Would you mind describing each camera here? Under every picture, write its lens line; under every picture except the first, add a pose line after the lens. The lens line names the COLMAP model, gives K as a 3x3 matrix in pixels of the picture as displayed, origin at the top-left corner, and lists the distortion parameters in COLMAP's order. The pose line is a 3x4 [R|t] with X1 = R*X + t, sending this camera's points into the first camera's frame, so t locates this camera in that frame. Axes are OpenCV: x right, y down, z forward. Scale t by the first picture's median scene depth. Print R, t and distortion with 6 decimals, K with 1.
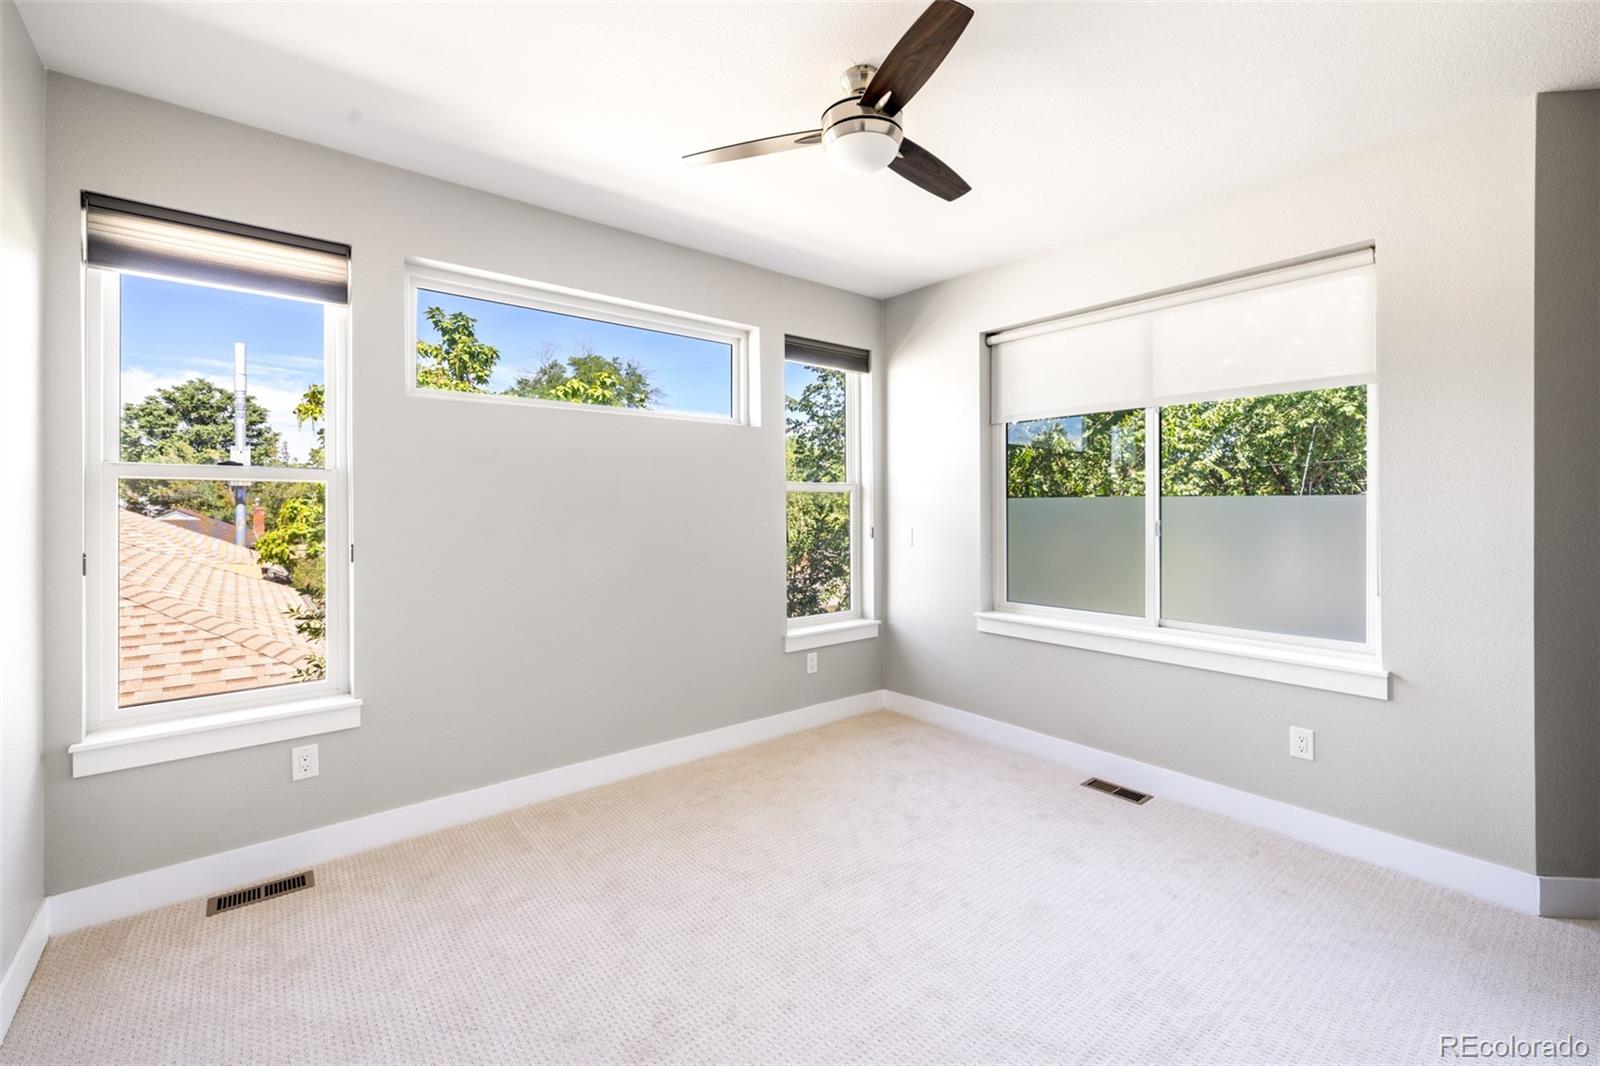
lens RADIAL K [[679.2, 0, 801.5], [0, 679.2, 523.9], [0, 0, 1]] dist [-0.005117, 0.002230]
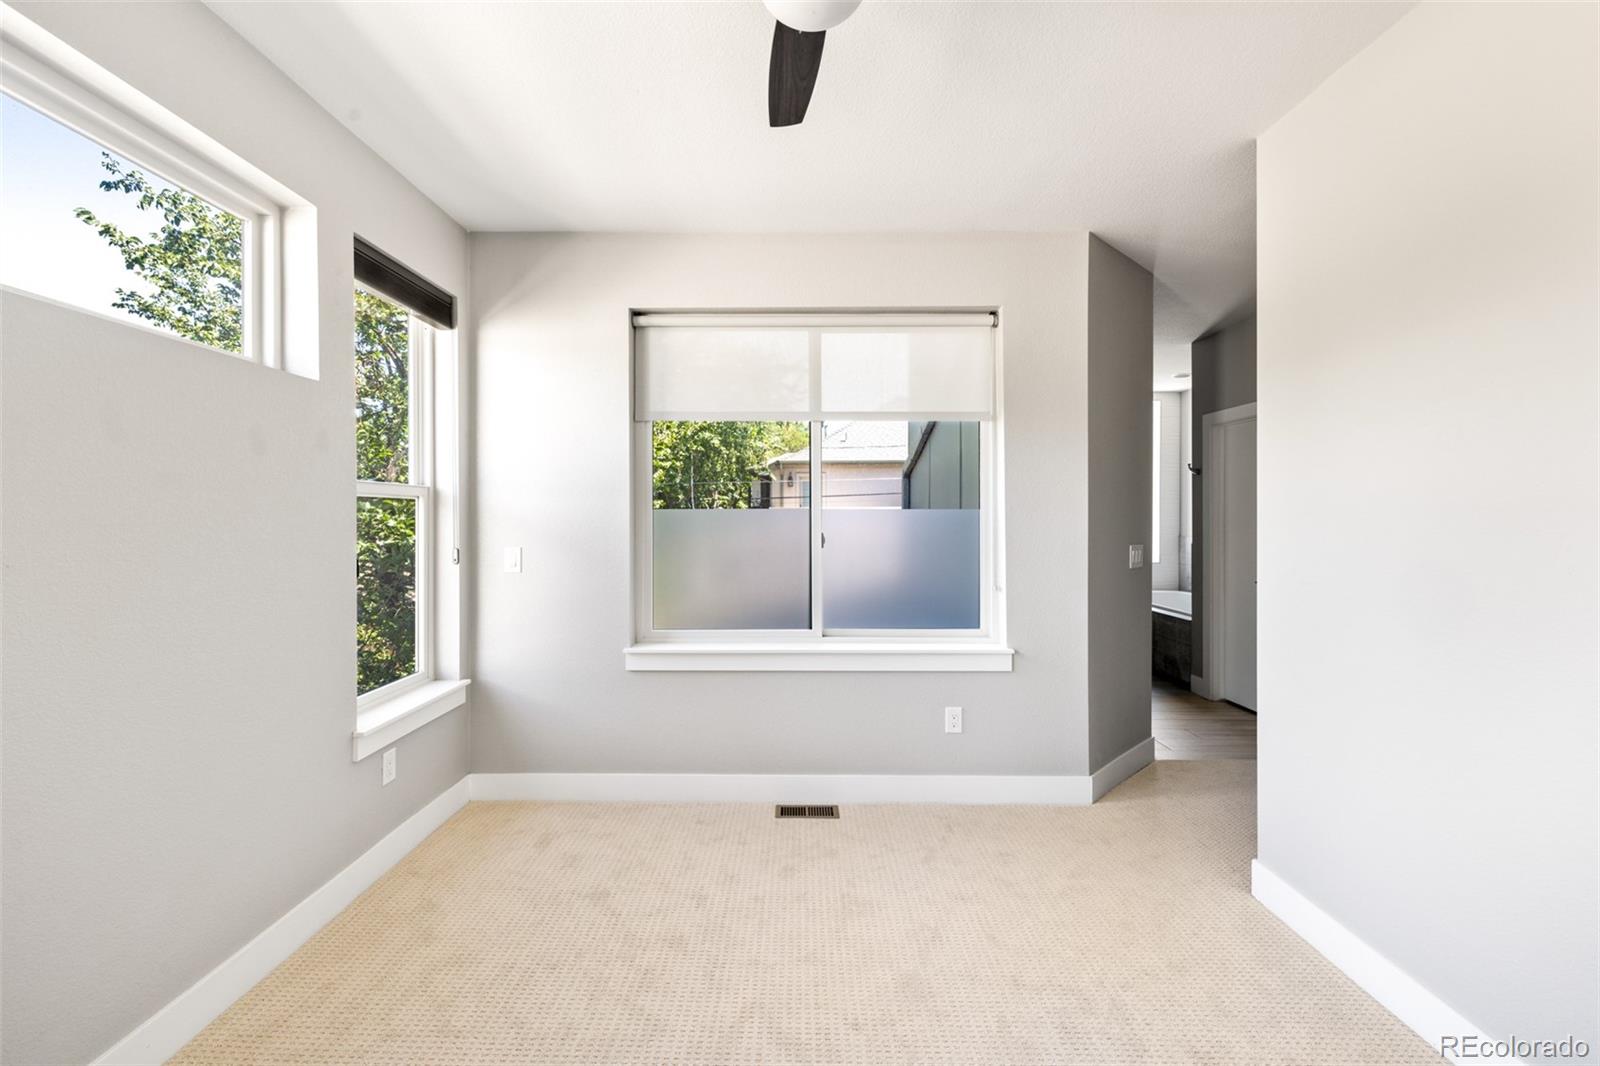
lens RADIAL K [[679.2, 0, 799.1], [0, 679.2, 523.3], [0, 0, 1]] dist [-0.005117, 0.002230]
pose [[0.637165, -0.005365, 0.770709, -0.238955], [0.018941, 0.999783, -0.008699, -0.009443], [-0.770494, 0.020141, 0.637128, 0.314552]]
